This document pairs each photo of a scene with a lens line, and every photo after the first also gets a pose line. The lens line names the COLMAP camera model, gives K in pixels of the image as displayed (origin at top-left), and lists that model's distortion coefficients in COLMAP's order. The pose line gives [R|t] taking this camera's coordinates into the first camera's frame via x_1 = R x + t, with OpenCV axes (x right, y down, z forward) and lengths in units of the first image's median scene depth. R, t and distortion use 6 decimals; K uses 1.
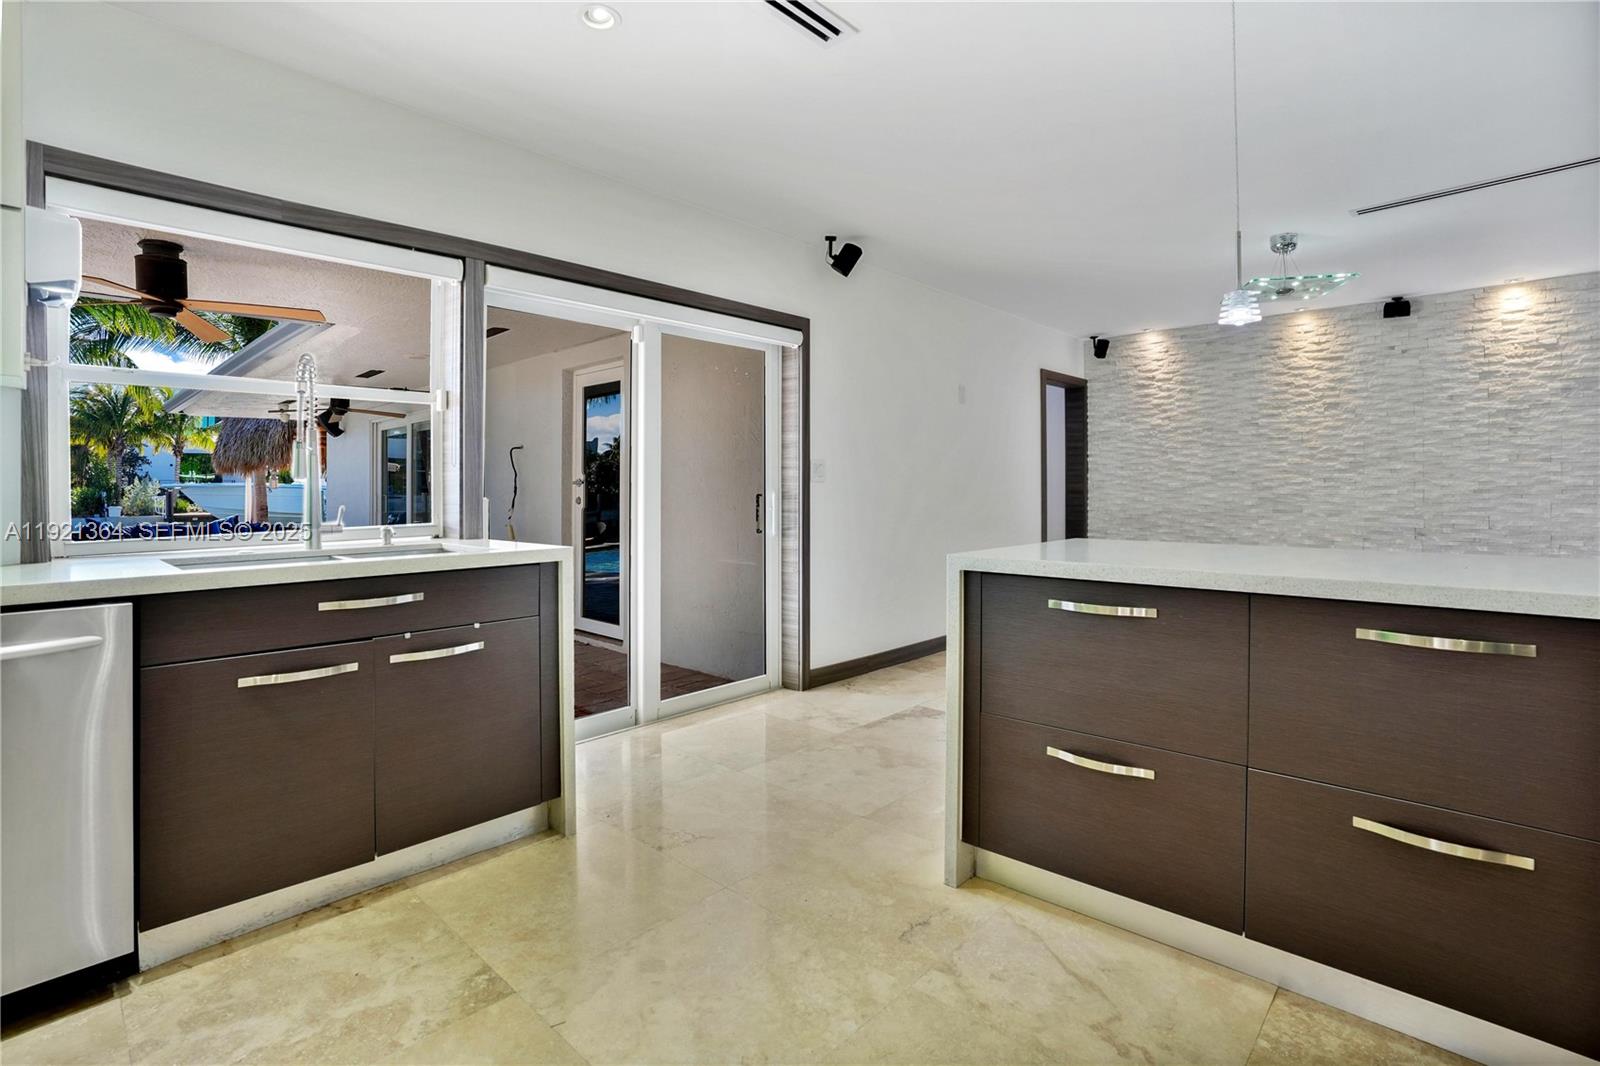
lens RADIAL K [[752.6, 0, 799.1], [0, 752.6, 486.4], [0, 0, 1]] dist [-0.071934, 0.027216]
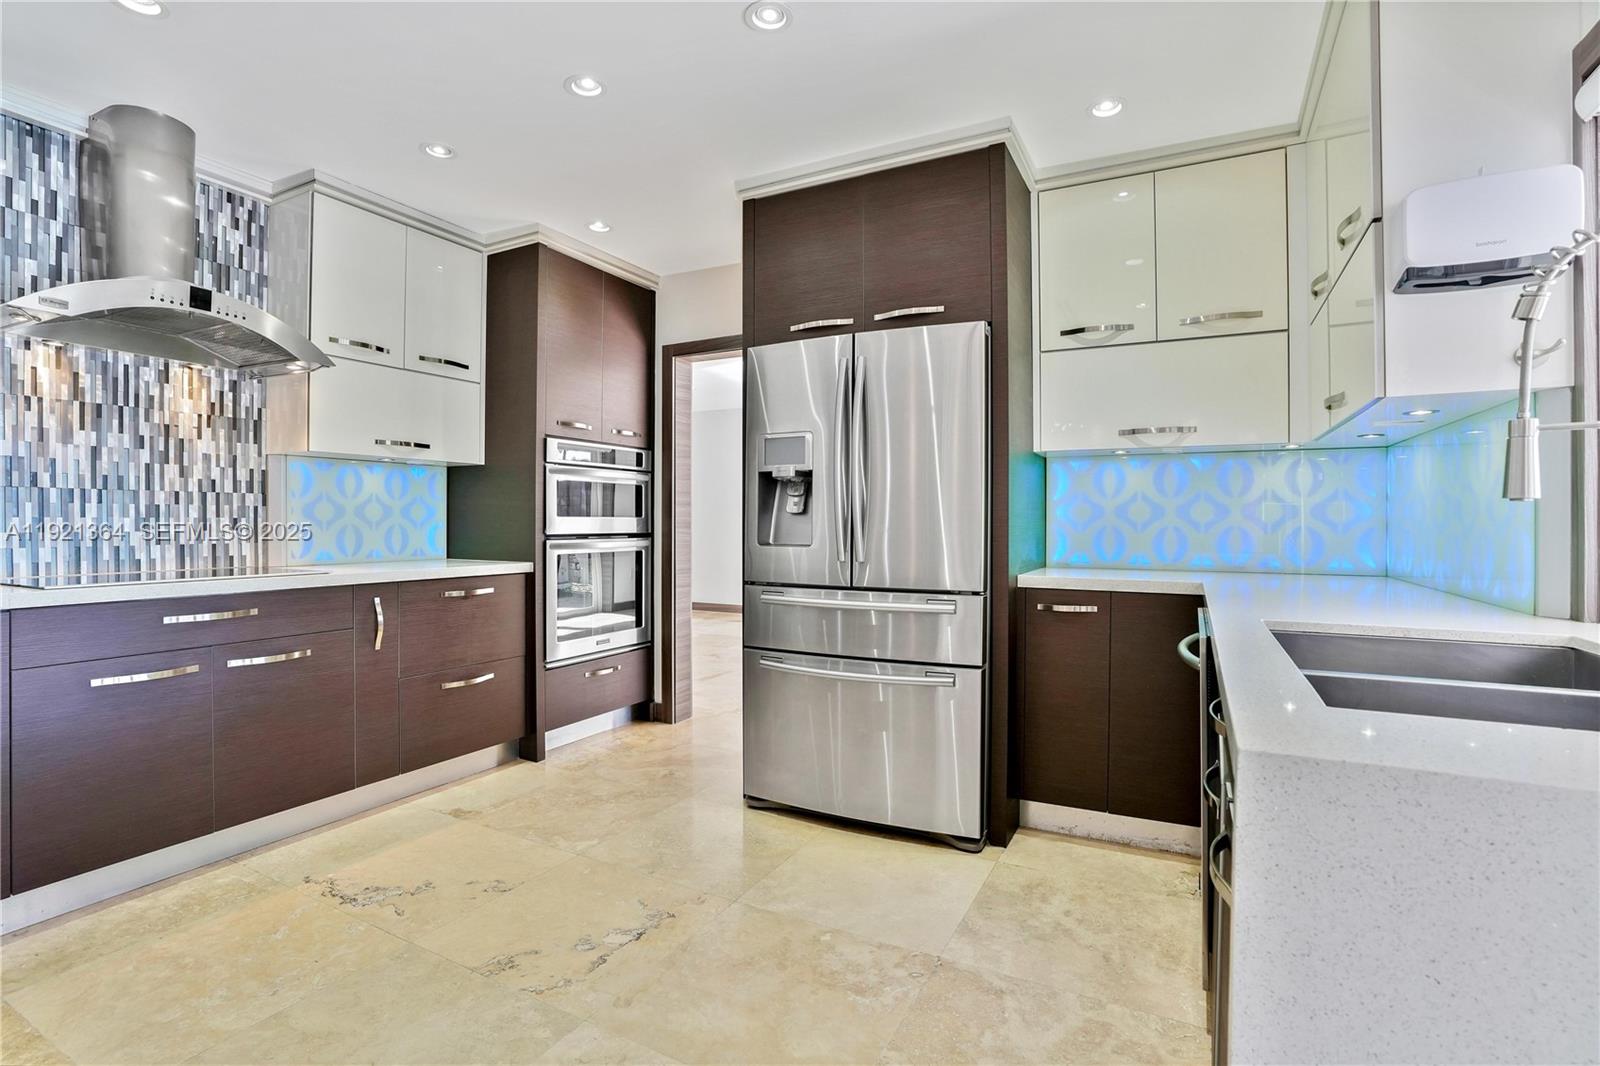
lens RADIAL K [[763.0, 0, 802.8], [0, 763.0, 524.0], [0, 0, 1]] dist [-0.063164, 0.024550]
pose [[-0.966660, 0.003570, -0.256038, -0.054570], [0.004410, 0.999987, -0.002708, 0.004415], [0.256025, -0.003747, -0.966663, 0.706401]]
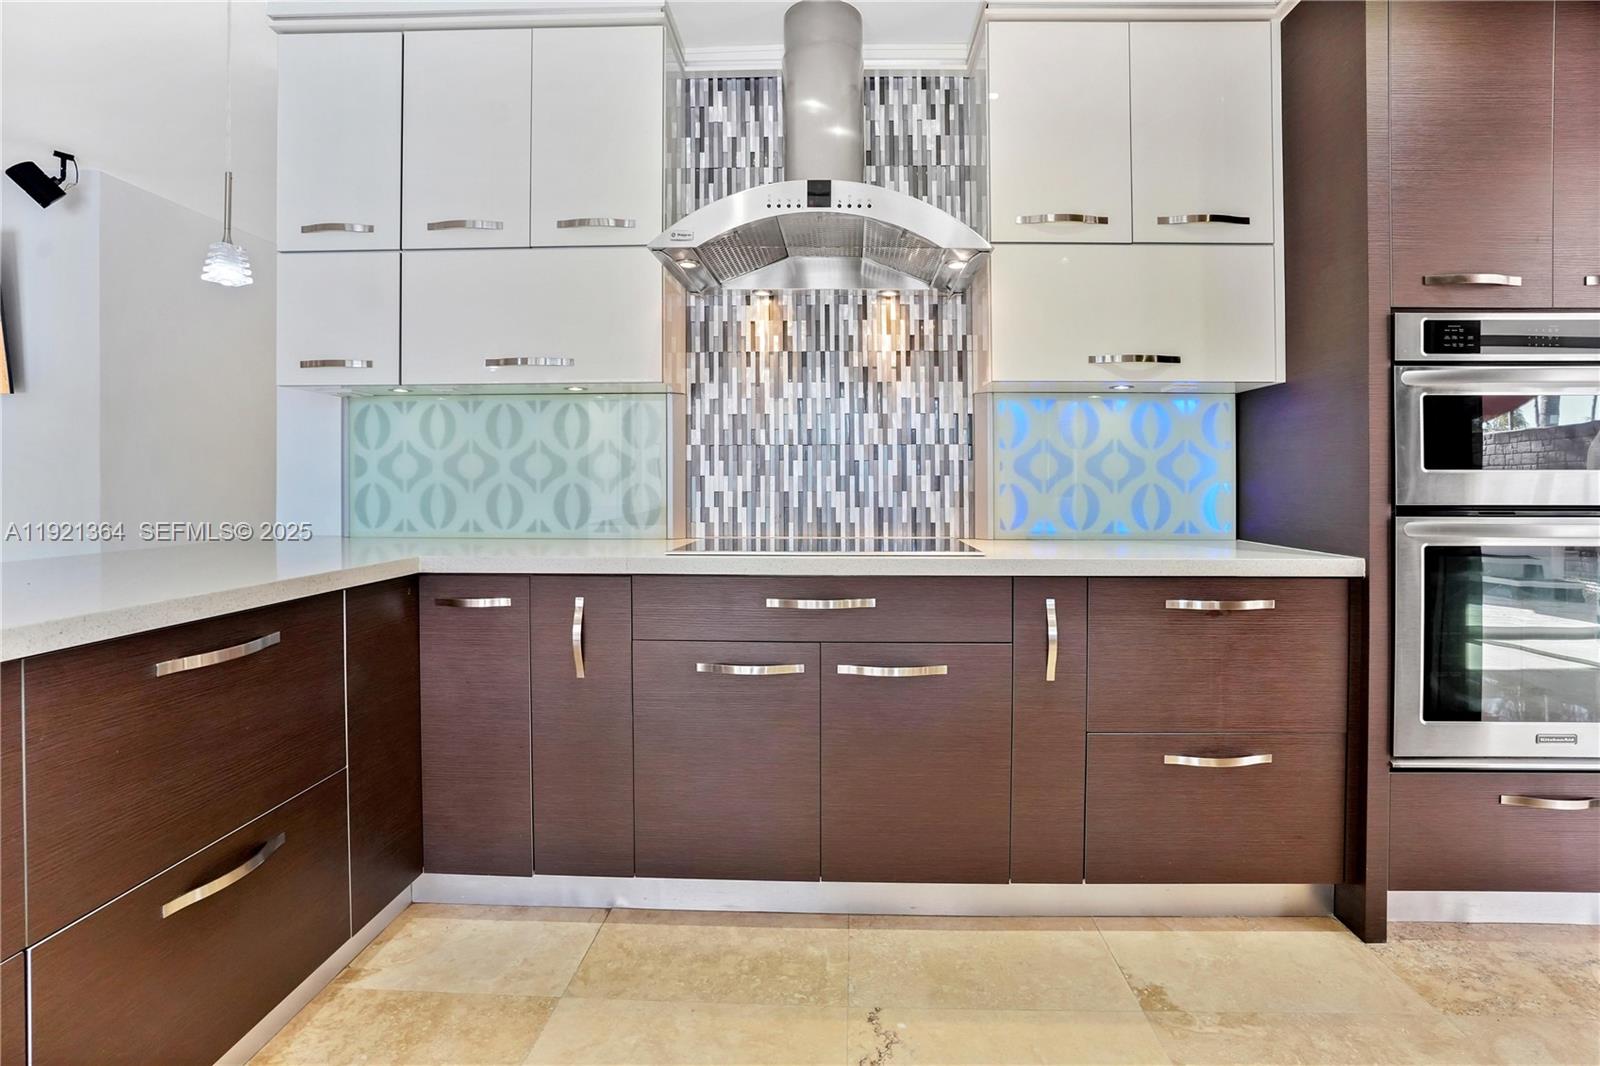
lens RADIAL K [[797.9, 0, 812.3], [0, 797.9, 485.8], [0, 0, 1]] dist [-0.079787, 0.055576]
pose [[-0.653802, 0.000514, 0.756665, -0.110658], [-0.004880, 0.999976, -0.004895, 0.005695], [-0.756650, -0.006893, -0.653784, 0.354859]]
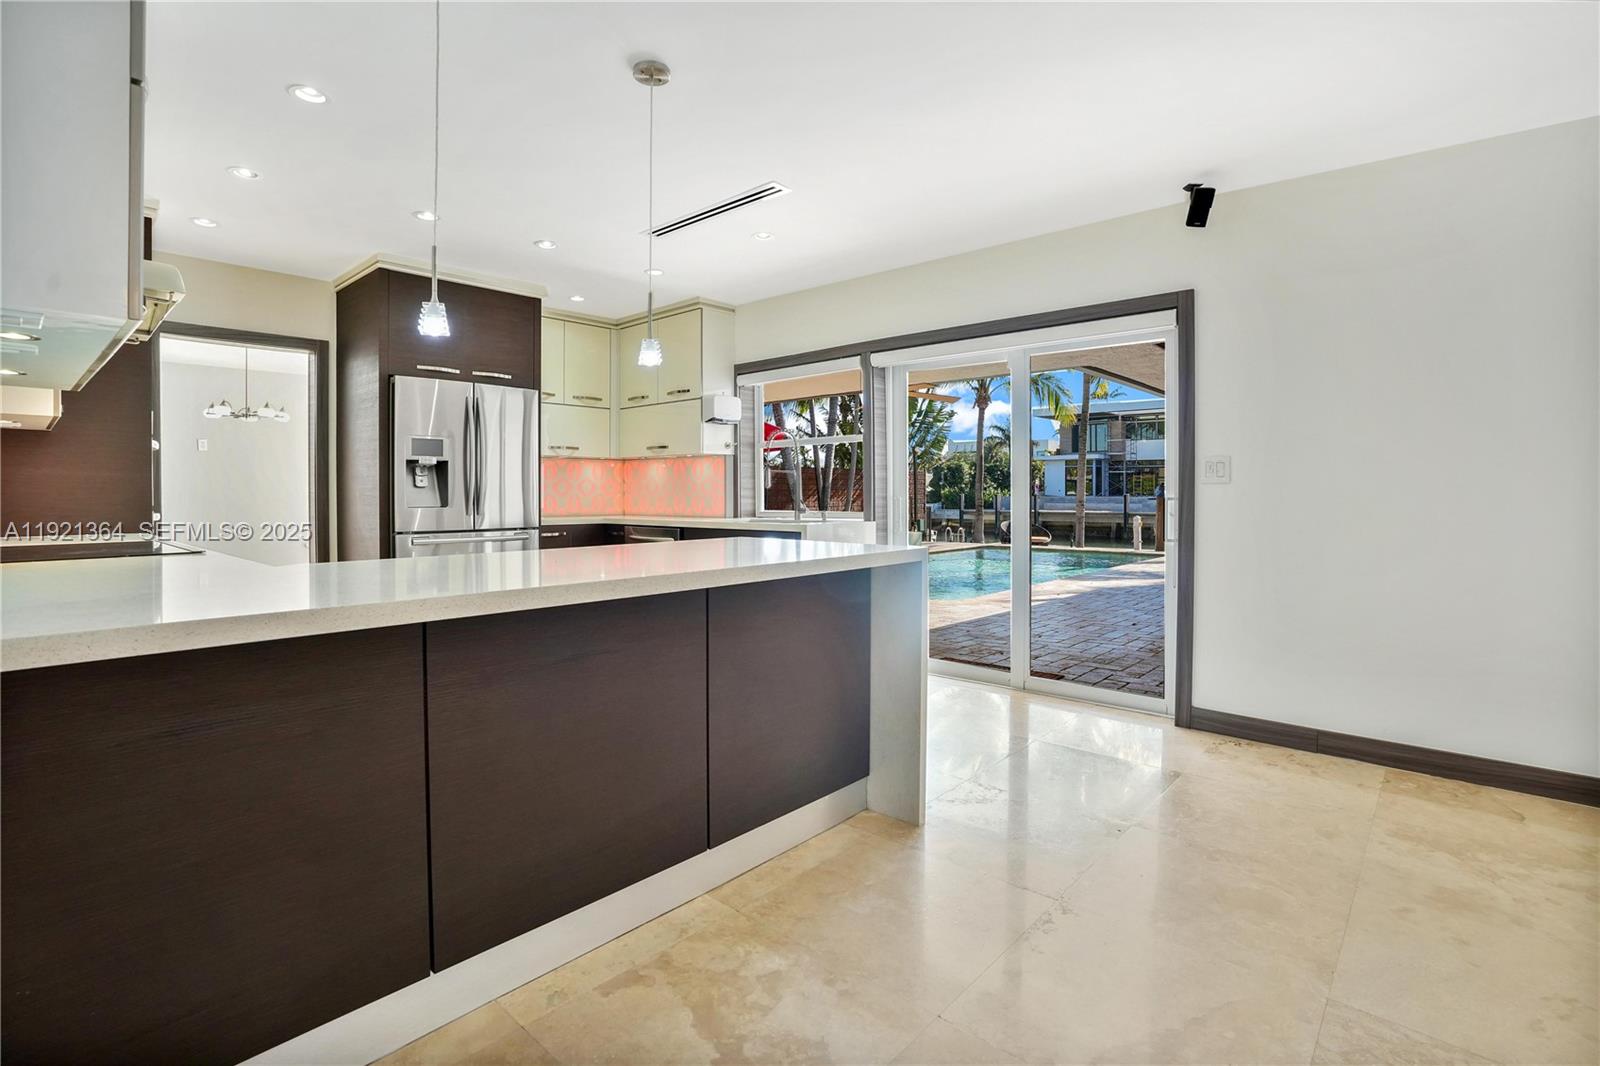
lens RADIAL K [[755.9, 0, 795.1], [0, 755.9, 504.5], [0, 0, 1]] dist [-0.070845, 0.027584]
pose [[0.018804, 0.021296, -0.999596, 0.847149], [0.004016, 0.999763, 0.021375, -0.002449], [0.999815, -0.004416, 0.018714, 0.541186]]
